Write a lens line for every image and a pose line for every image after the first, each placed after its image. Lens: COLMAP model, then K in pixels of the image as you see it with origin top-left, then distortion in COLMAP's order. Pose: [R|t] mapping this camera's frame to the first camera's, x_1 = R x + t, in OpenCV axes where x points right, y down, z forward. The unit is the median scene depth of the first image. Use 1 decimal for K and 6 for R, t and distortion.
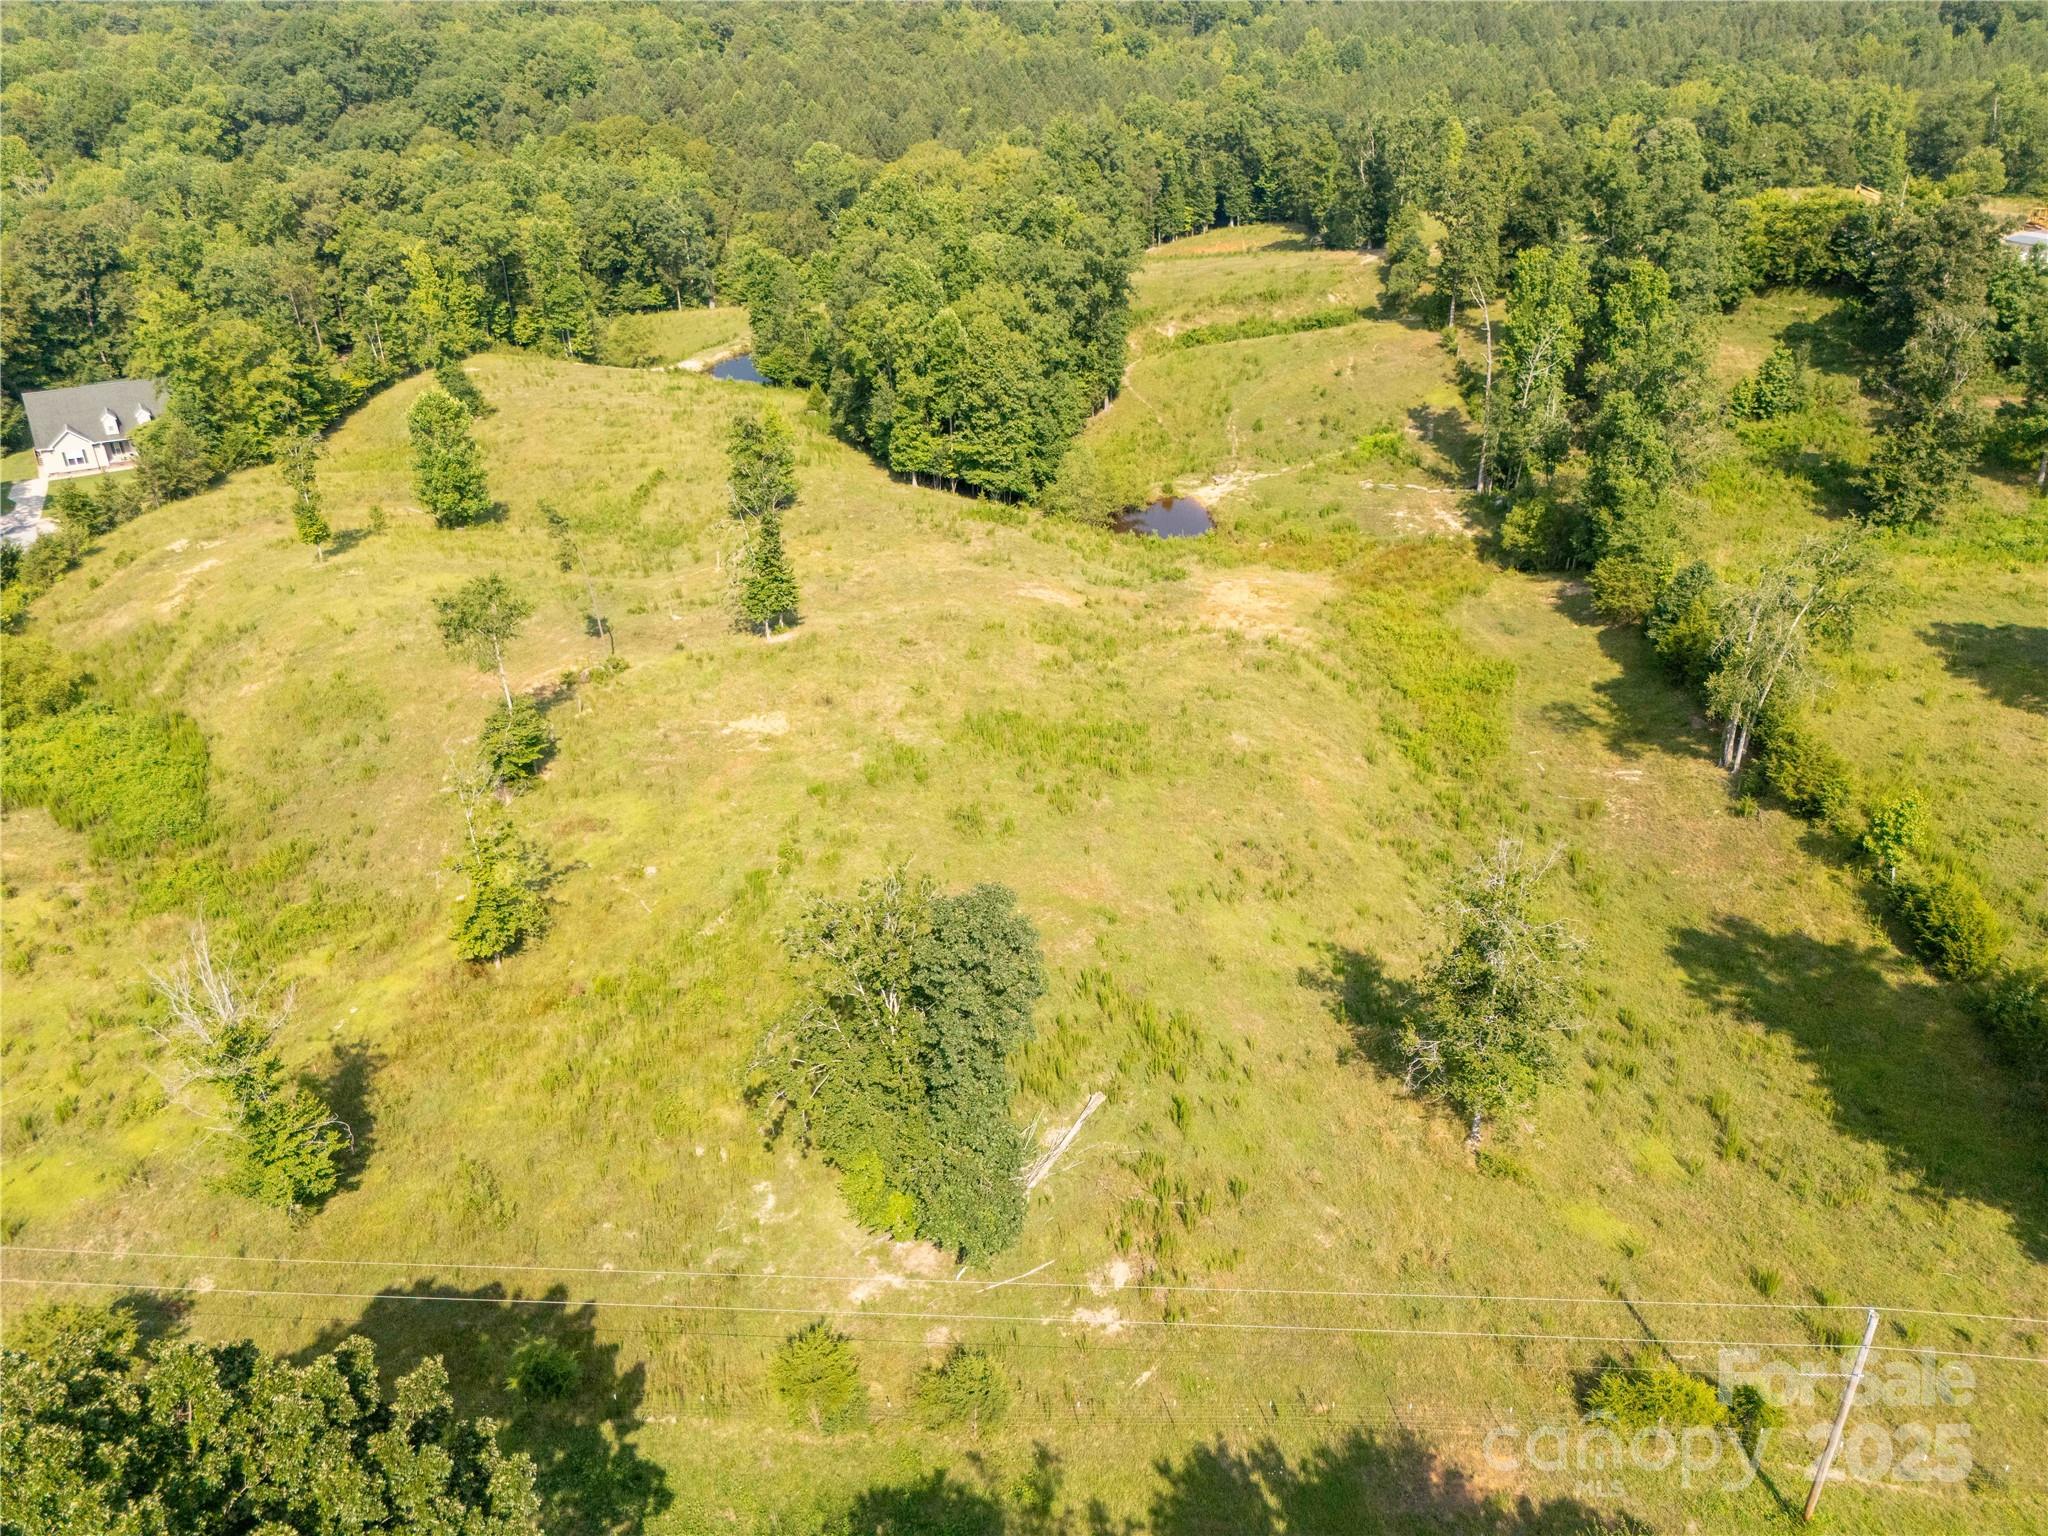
lens RADIAL K [[1503.0, 0, 1012.7], [0, 1503.0, 781.0], [0, 0, 1]] dist [0.062497, -0.058184]
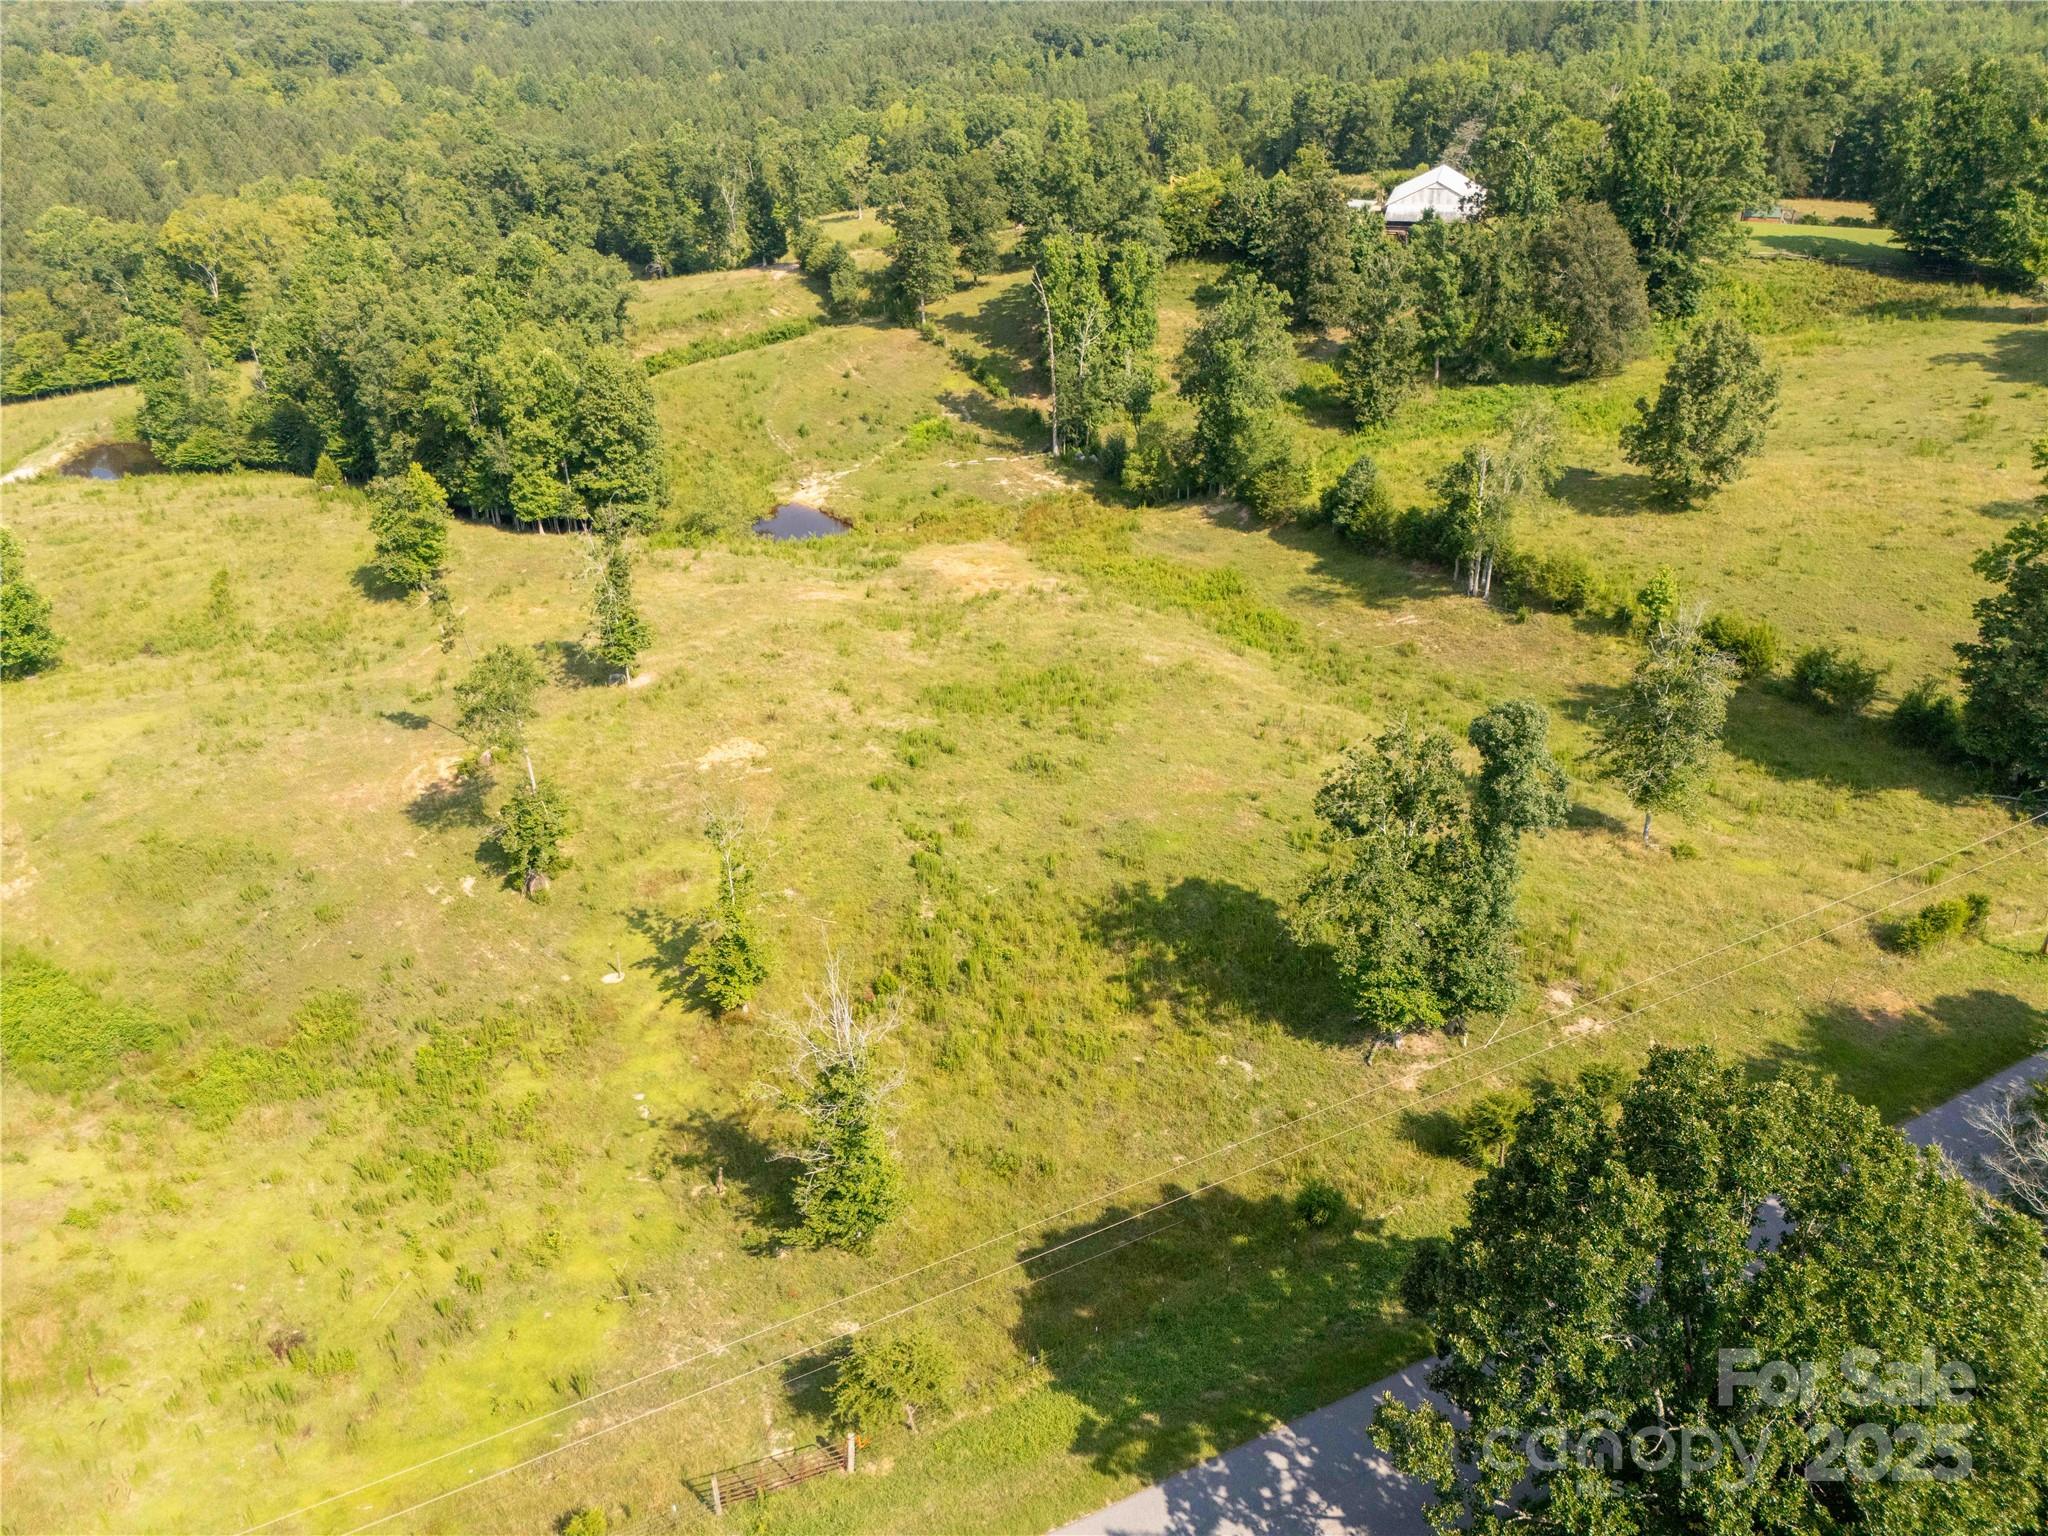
lens RADIAL K [[1503.0, 0, 1017.4], [0, 1503.0, 793.4], [0, 0, 1]] dist [0.062497, -0.058184]
pose [[0.848420, -0.253708, 0.464559, -0.297119], [0.259985, 0.964223, 0.051779, -0.008672], [-0.461075, 0.076848, 0.884027, 0.023410]]
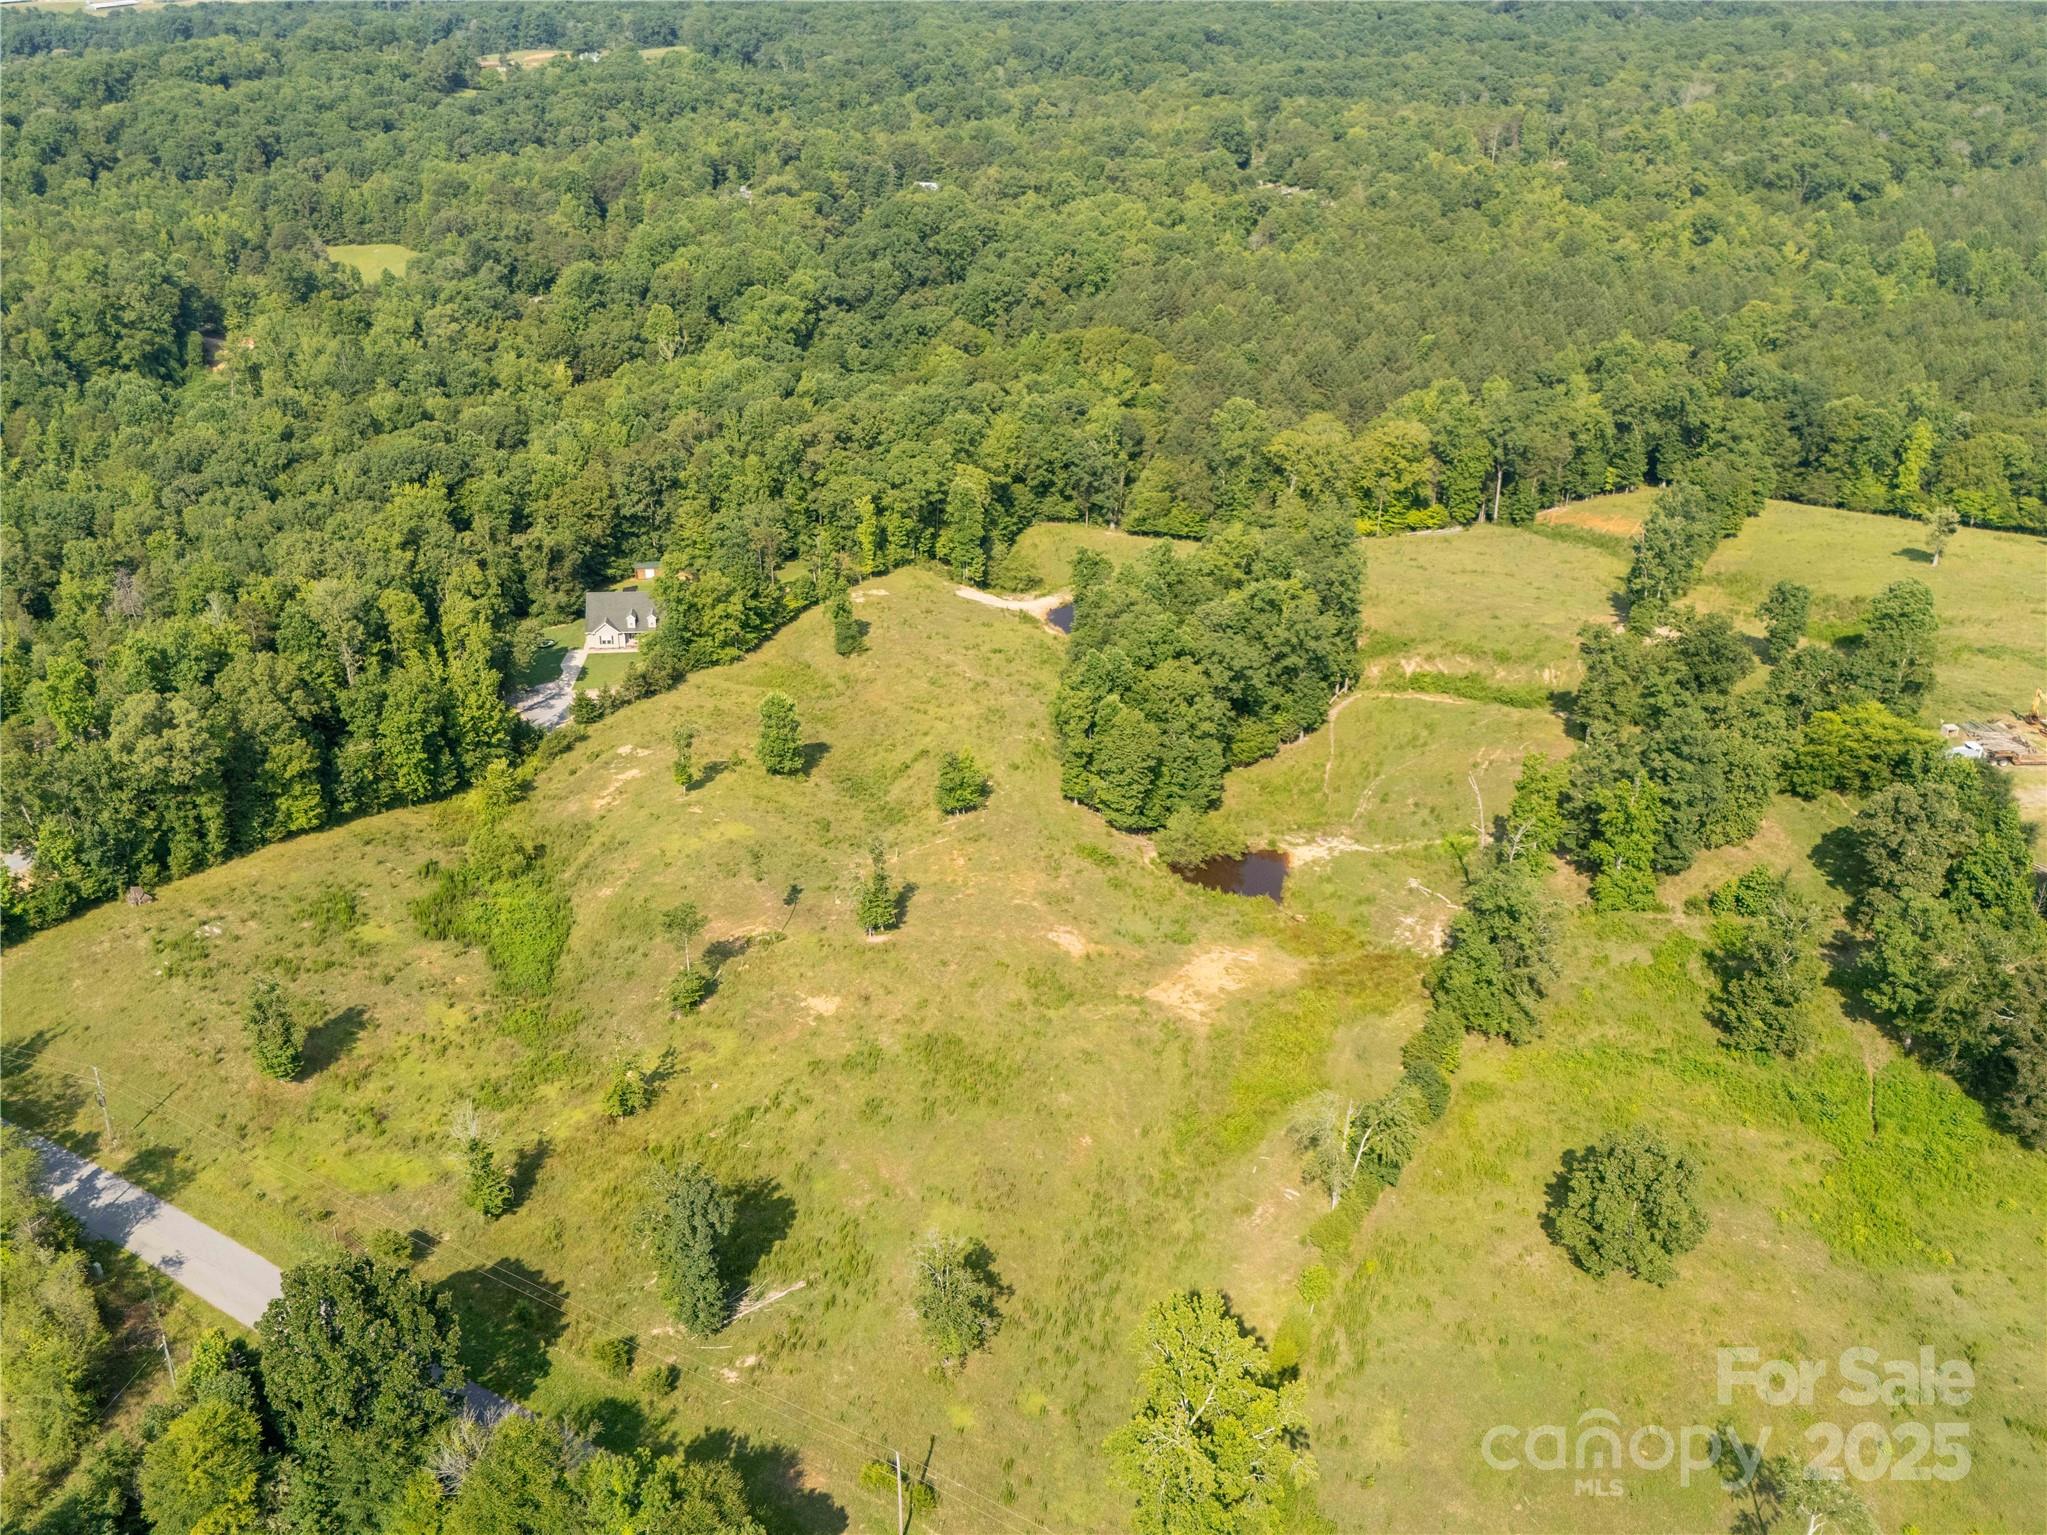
lens RADIAL K [[1645.1, 0, 915.3], [0, 1645.1, 722.1], [0, 0, 1]] dist [0.077215, -0.081849]
pose [[0.900204, 0.198531, -0.387580, 0.372695], [-0.218888, 0.975712, -0.008605, -0.225857], [0.376458, 0.092583, 0.921796, -0.458143]]
